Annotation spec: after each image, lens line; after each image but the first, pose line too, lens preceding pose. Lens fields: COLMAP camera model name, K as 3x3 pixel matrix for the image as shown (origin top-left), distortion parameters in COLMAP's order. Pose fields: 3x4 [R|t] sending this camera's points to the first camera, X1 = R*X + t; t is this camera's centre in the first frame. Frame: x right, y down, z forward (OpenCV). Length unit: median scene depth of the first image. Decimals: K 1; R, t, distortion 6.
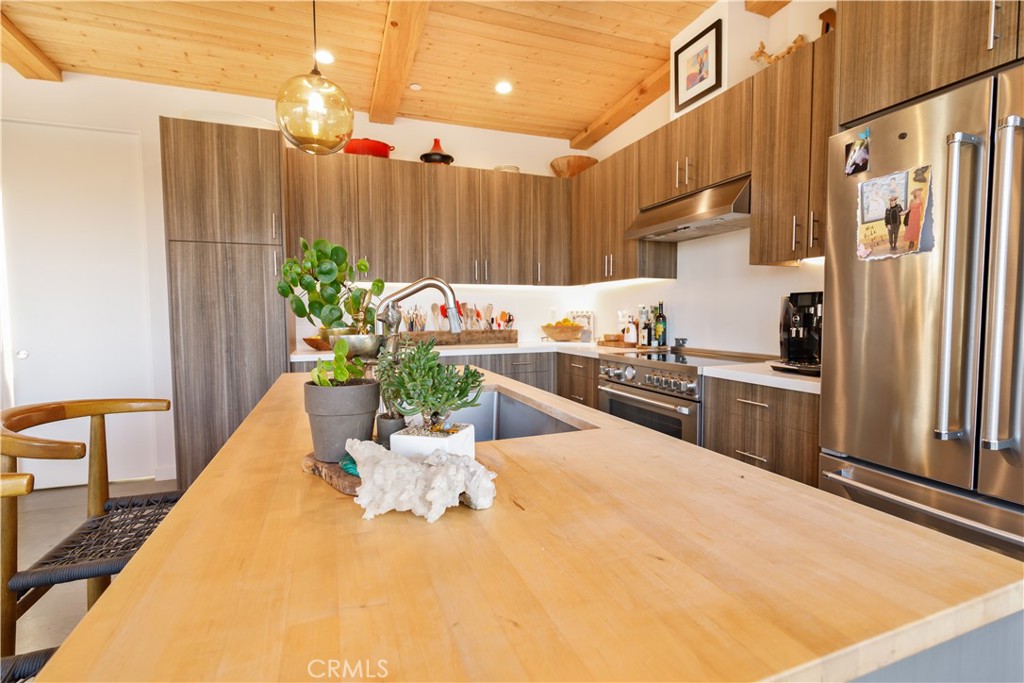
lens RADIAL K [[472.5, 0, 512.0], [0, 472.5, 341.5], [0, 0, 1]] dist [0.000671, -0.000039]
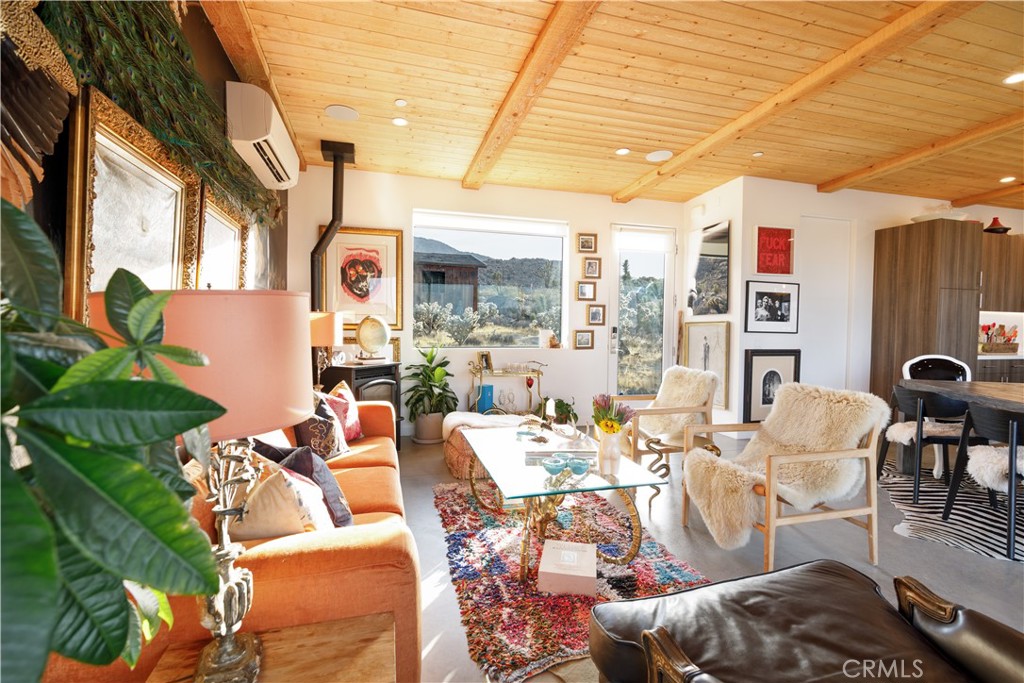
lens RADIAL K [[457.7, 0, 512.0], [0, 457.7, 341.5], [0, 0, 1]] dist [-0.000062, 0.000146]
pose [[0.996557, 0.019395, -0.080613, -1.625421], [-0.021735, 0.999364, -0.028257, 0.050180], [0.080014, 0.029912, 0.996345, -0.604196]]
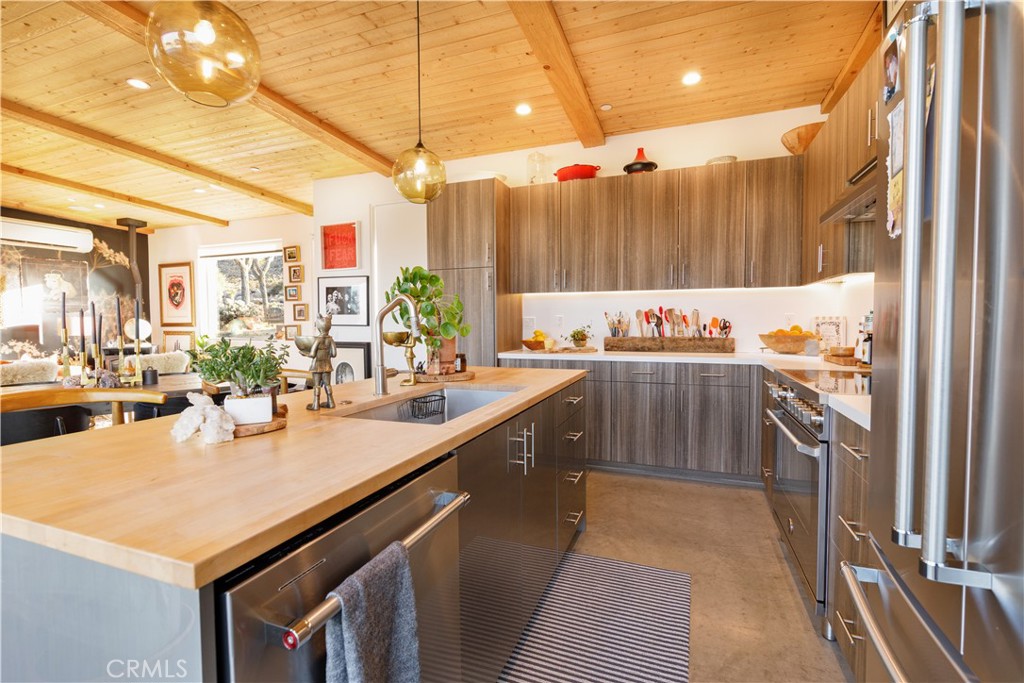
lens RADIAL K [[457.7, 0, 512.0], [0, 457.7, 341.5], [0, 0, 1]] dist [-0.000062, 0.000146]
pose [[0.744509, 0.031178, -0.666884, 0.310702], [-0.038071, 0.999266, 0.004216, -0.006806], [0.666526, 0.022250, 0.745149, 0.092507]]
